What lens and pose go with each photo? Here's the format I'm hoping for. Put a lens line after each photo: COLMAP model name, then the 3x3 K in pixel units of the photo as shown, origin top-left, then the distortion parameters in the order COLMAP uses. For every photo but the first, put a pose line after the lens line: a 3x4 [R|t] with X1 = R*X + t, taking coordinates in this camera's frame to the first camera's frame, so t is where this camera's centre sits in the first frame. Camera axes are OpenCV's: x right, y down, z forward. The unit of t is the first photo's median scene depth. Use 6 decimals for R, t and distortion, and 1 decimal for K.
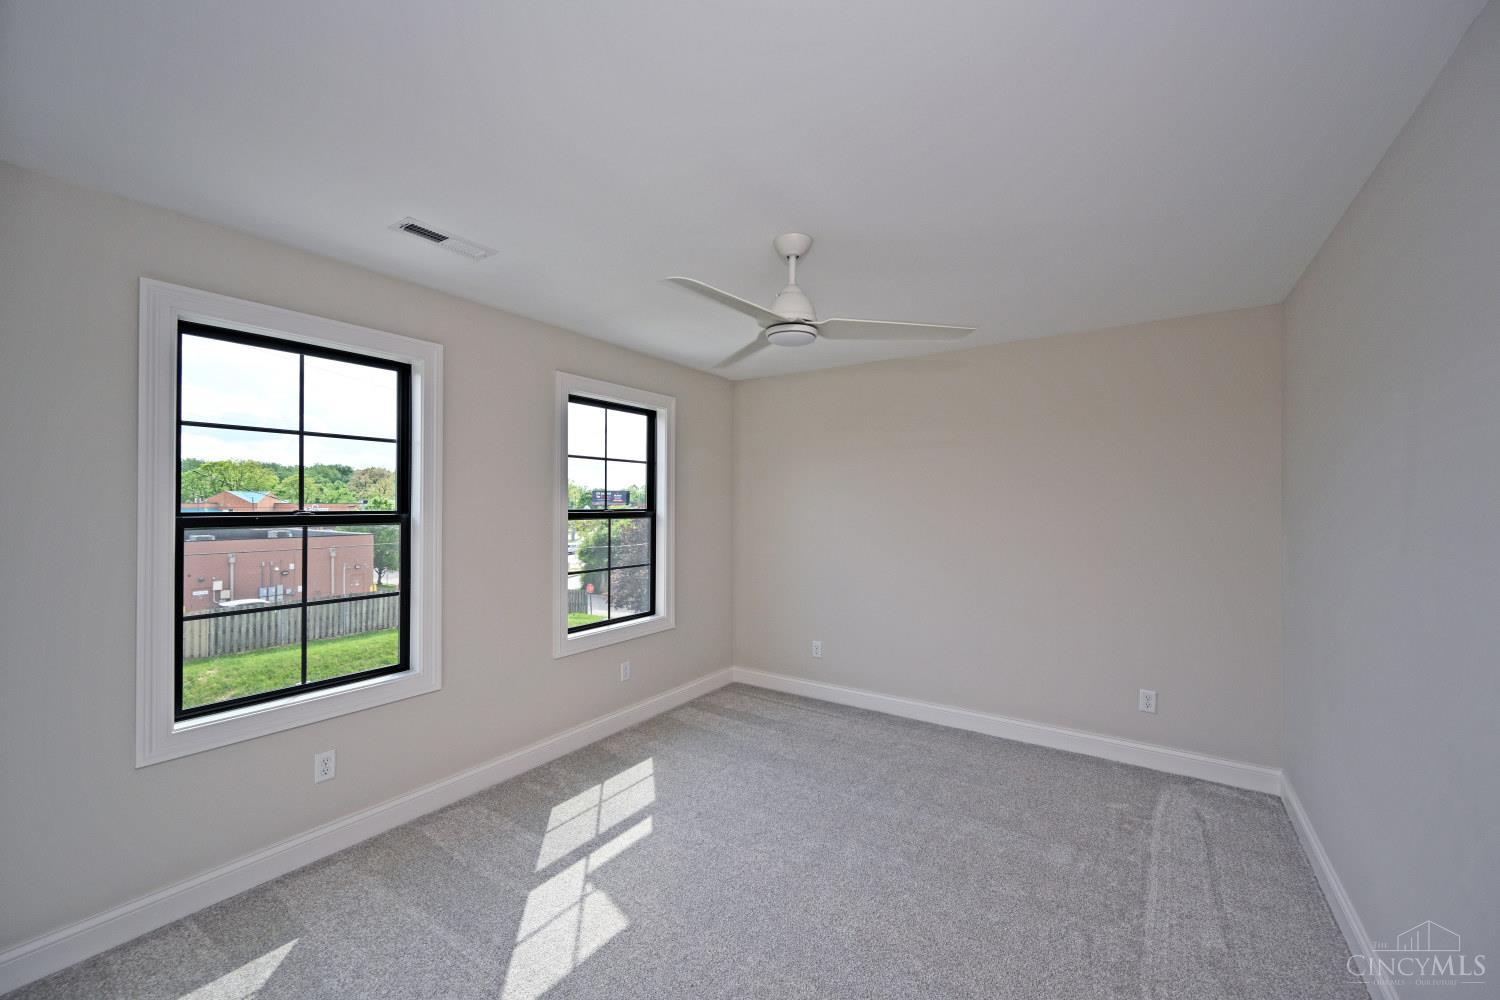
lens RADIAL K [[600.8, 0, 759.0], [0, 600.8, 503.4], [0, 0, 1]] dist [-0.000492, 0.001406]
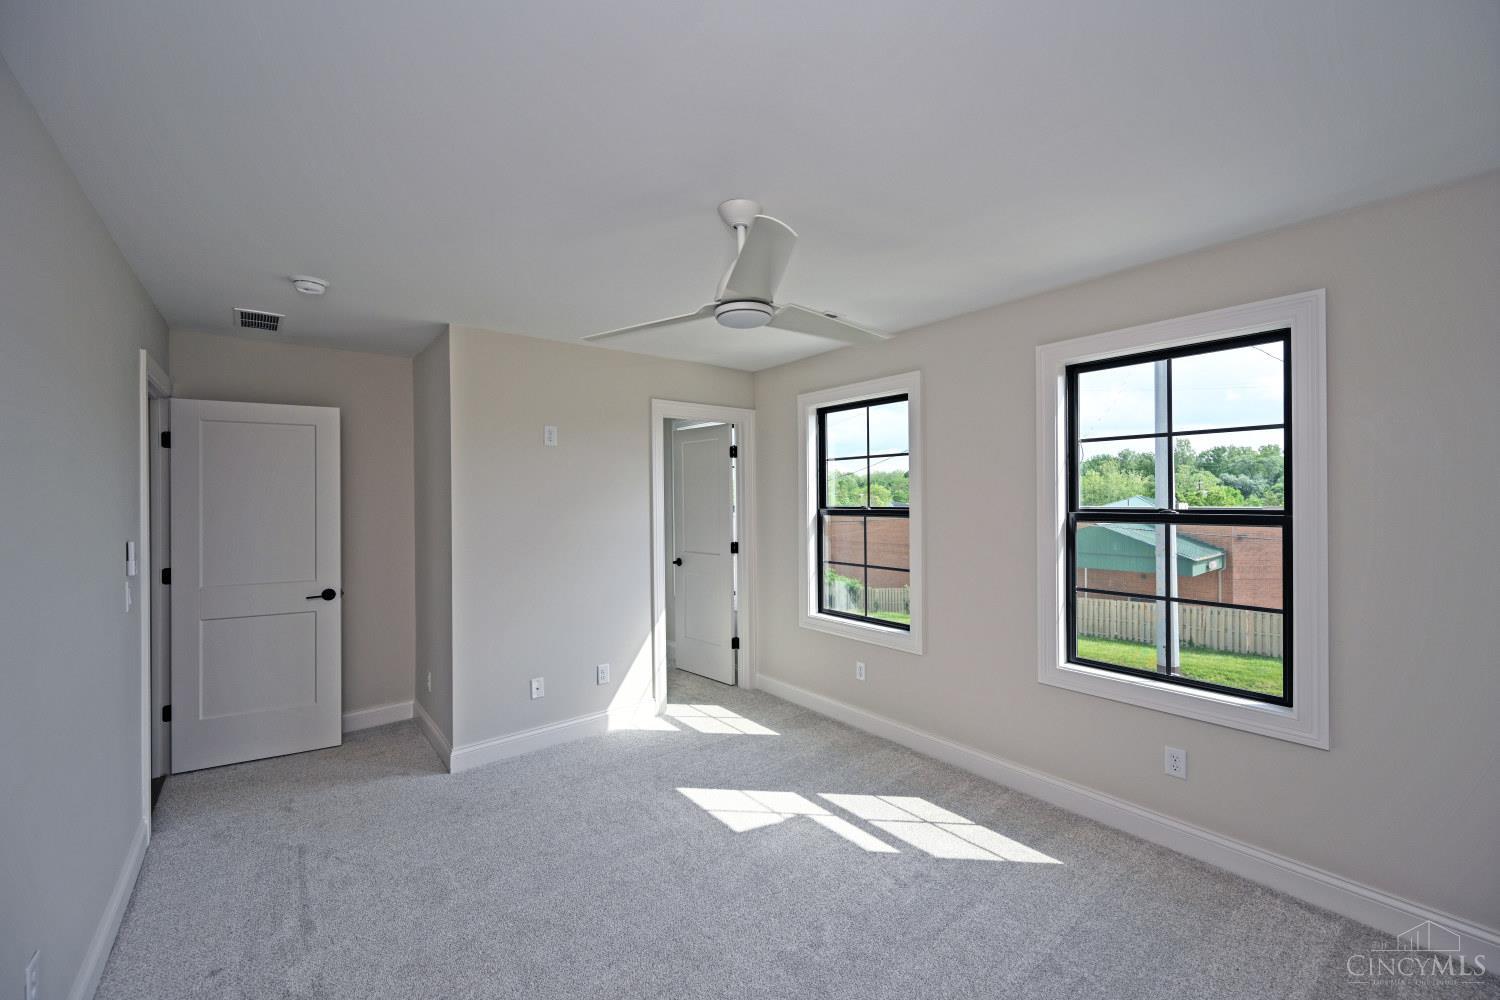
lens RADIAL K [[605.2, 0, 753.8], [0, 605.2, 495.6], [0, 0, 1]] dist [-0.007648, 0.000511]
pose [[-0.308479, -0.007962, -0.951198, 0.461241], [-0.003616, 0.999968, -0.007197, -0.000502], [0.951224, 0.001219, -0.308497, 0.663870]]
